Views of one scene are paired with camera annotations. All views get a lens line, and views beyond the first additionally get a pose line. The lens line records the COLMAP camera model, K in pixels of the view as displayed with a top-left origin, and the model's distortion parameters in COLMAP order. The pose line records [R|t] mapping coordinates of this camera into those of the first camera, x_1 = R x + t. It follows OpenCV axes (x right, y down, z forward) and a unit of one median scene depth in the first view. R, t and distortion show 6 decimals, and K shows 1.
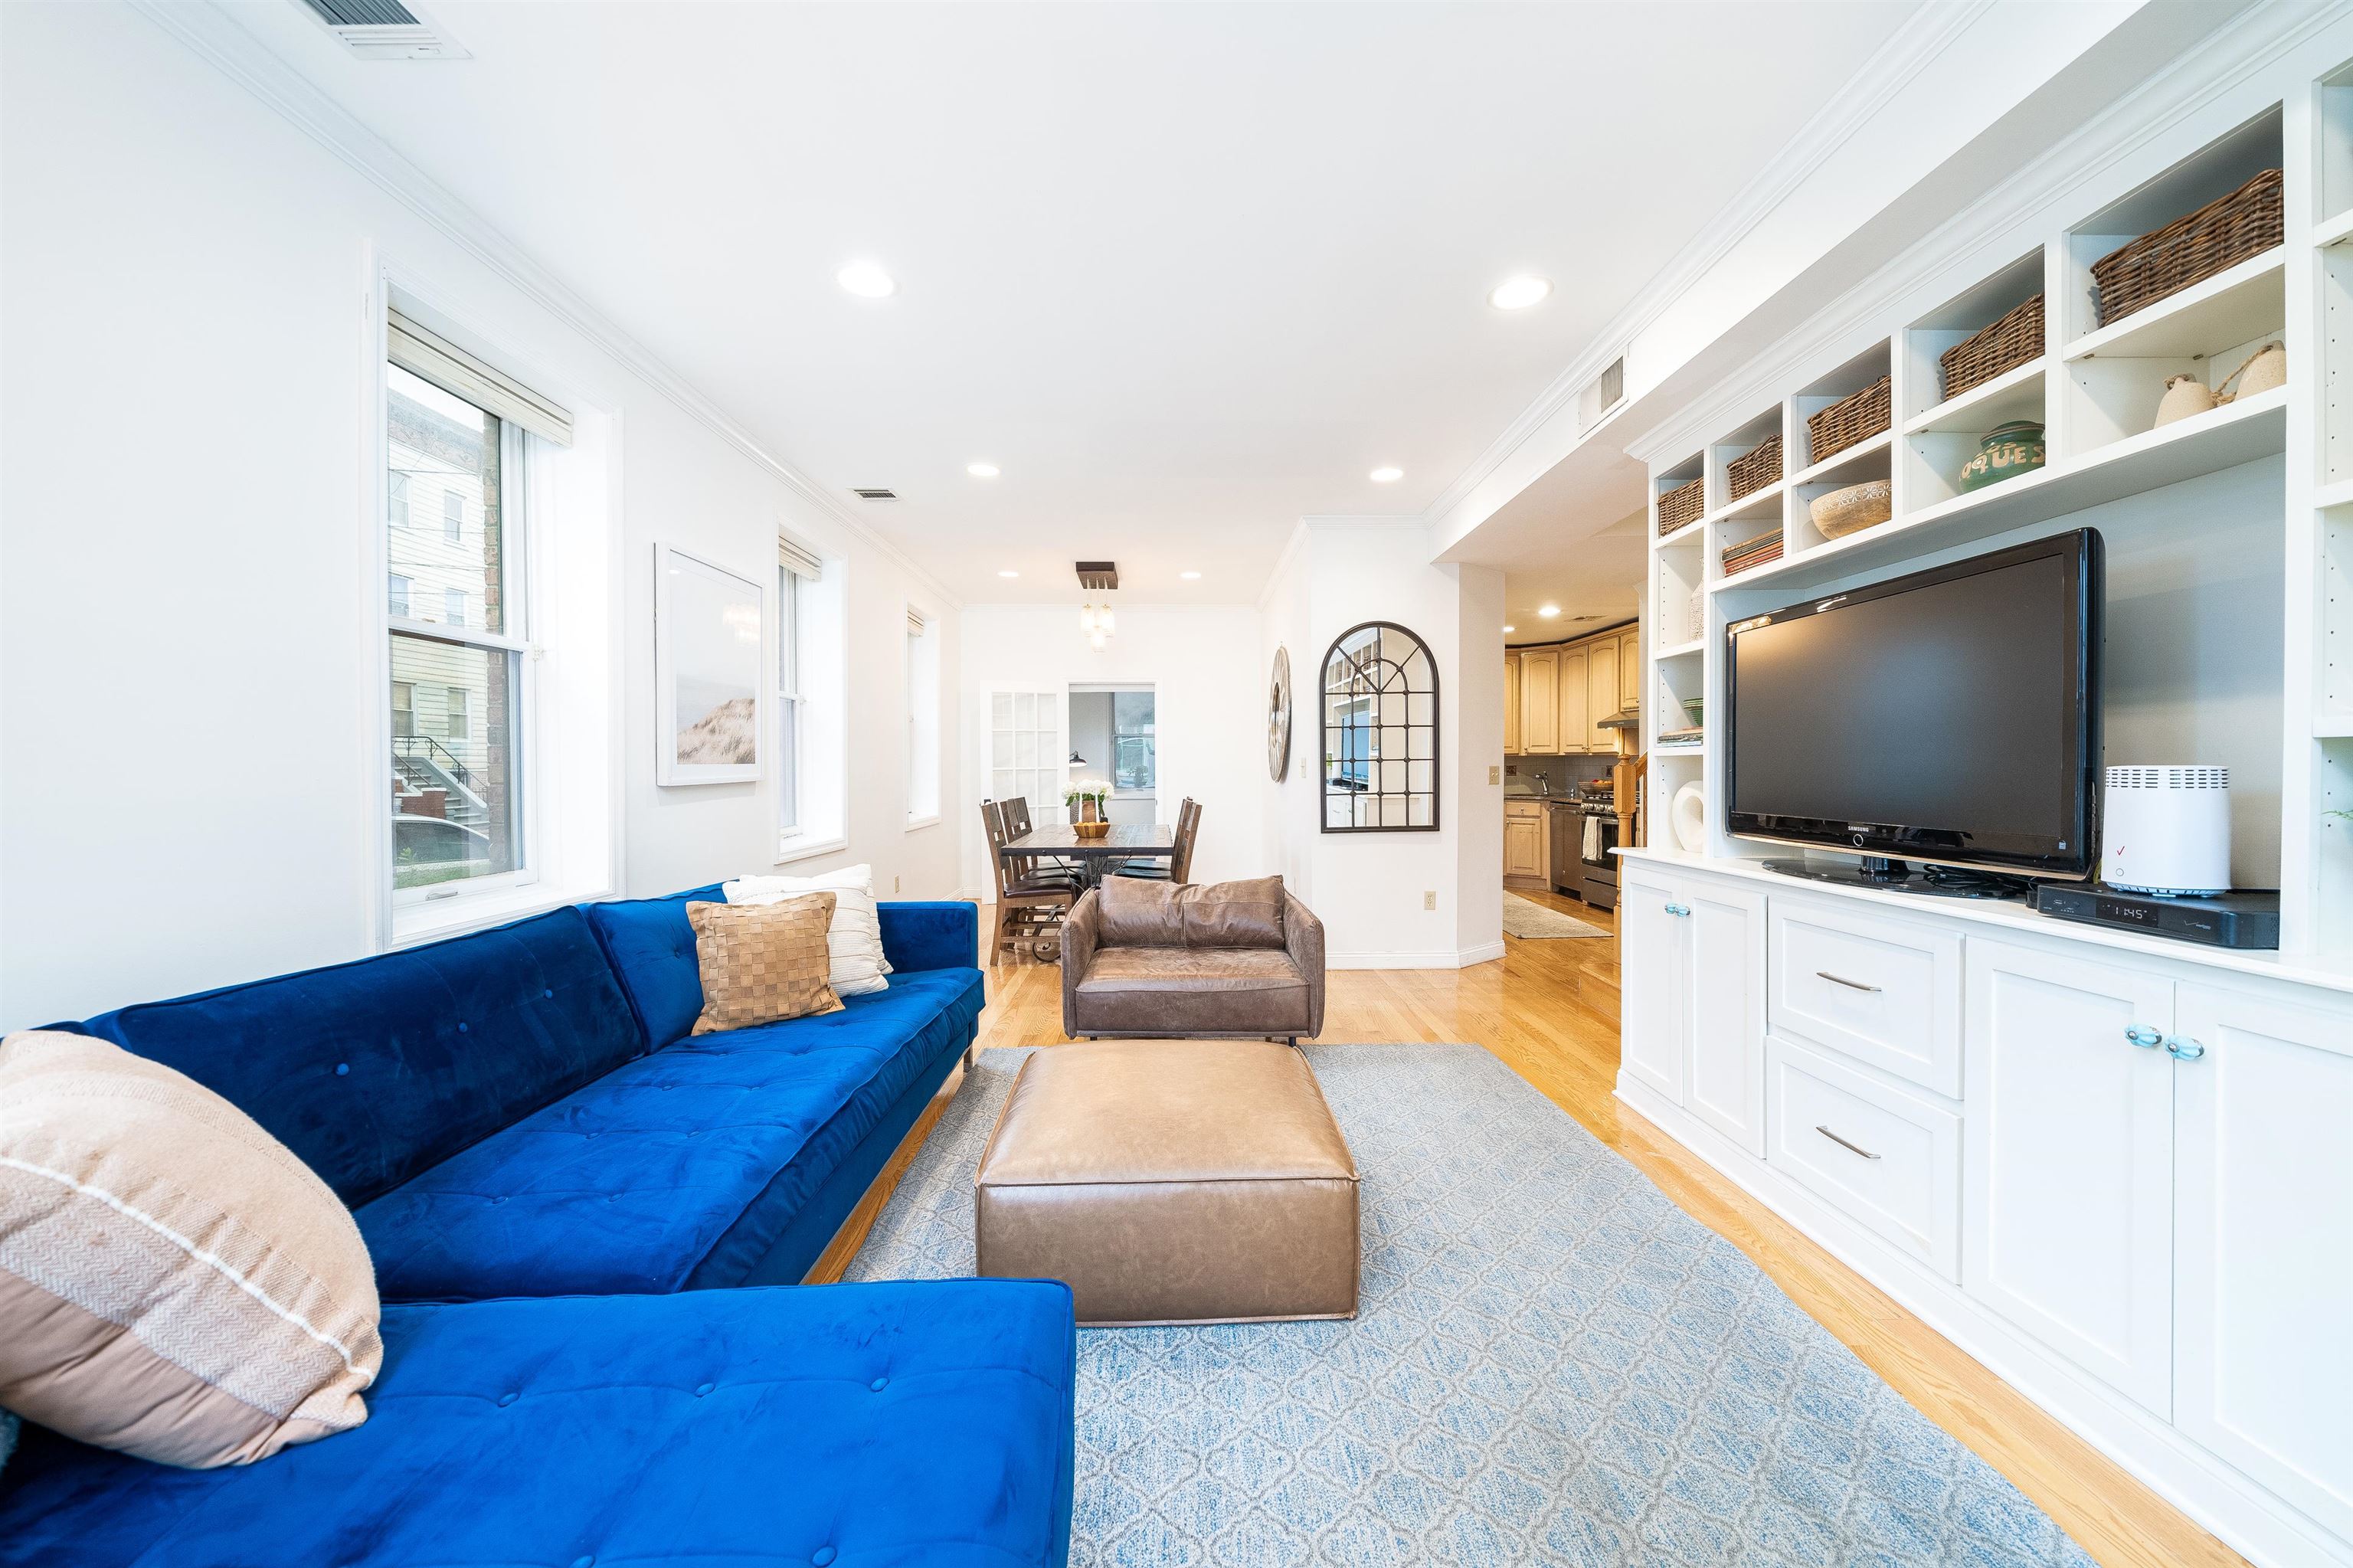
lens RADIAL K [[864.3, 0, 1182.4], [0, 864.3, 781.2], [0, 0, 1]] dist [0.013398, 0.000263]
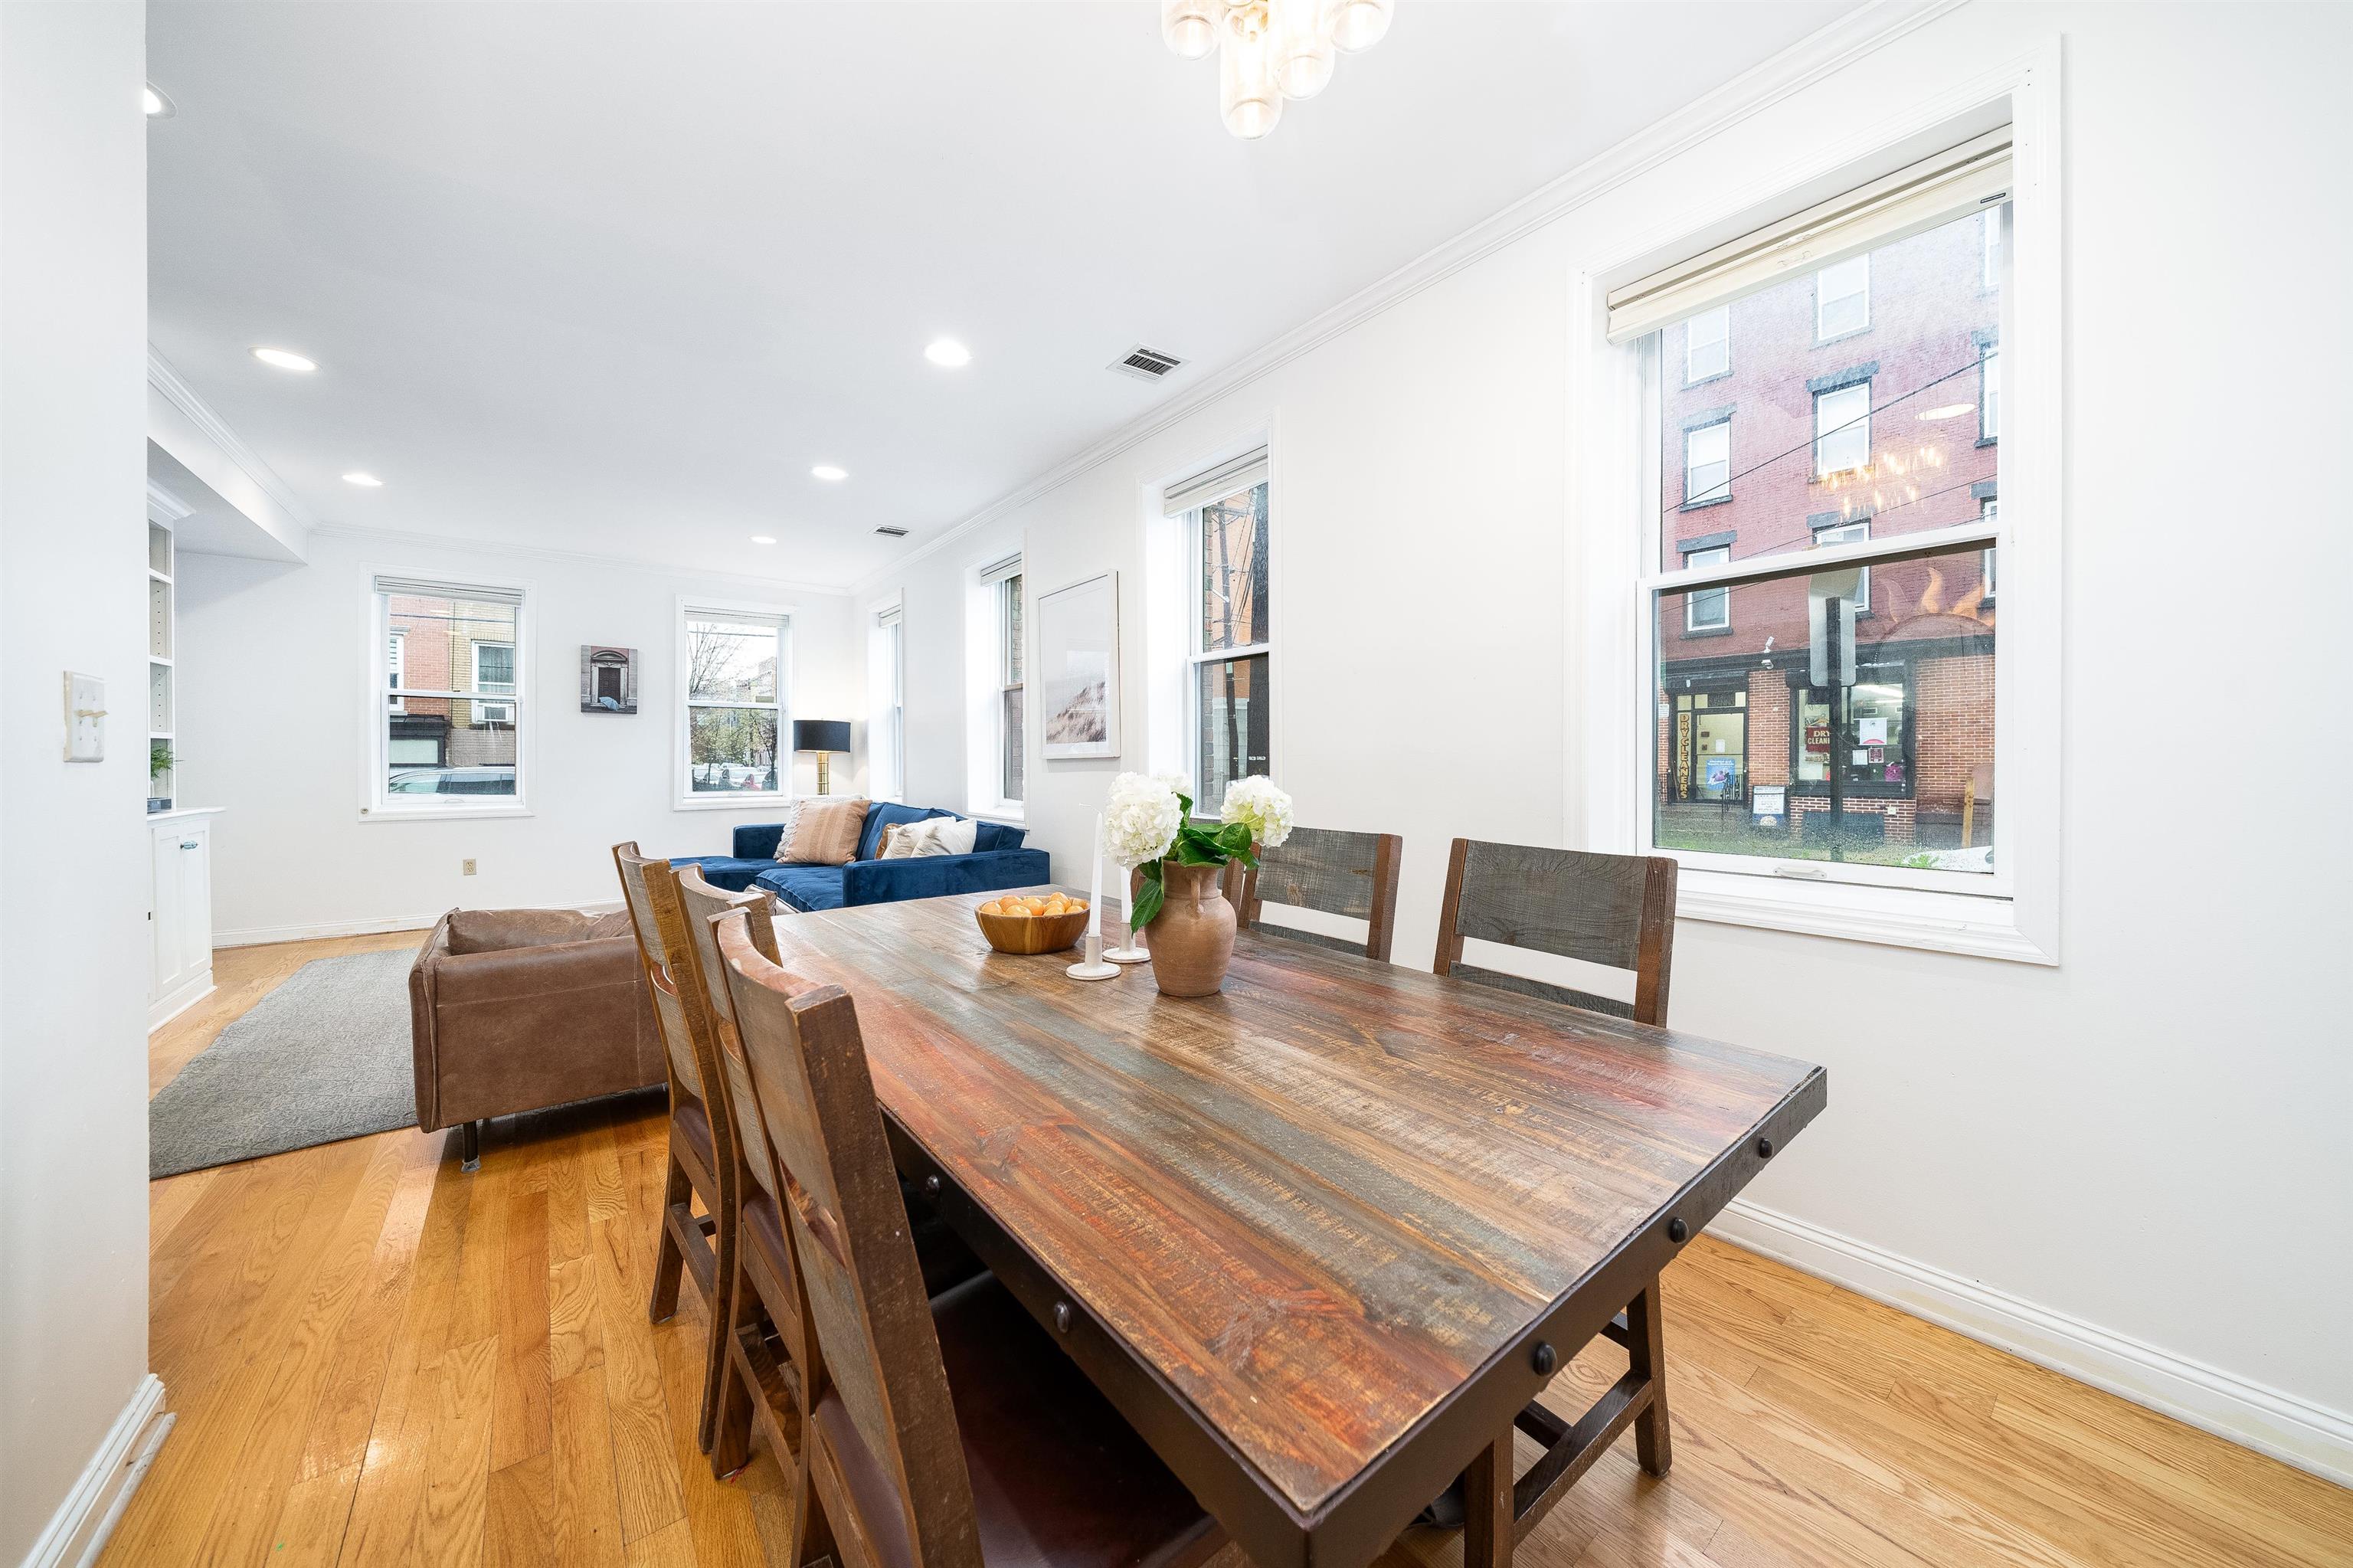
lens RADIAL K [[802.2, 0, 1176.7], [0, 802.2, 762.4], [0, 0, 1]] dist [-0.011088, 0.000004]
pose [[-0.794940, 0.008116, -0.606634, 0.056619], [-0.004664, 0.999799, 0.019488, -0.015743], [0.606670, 0.018321, -0.794743, 2.173387]]
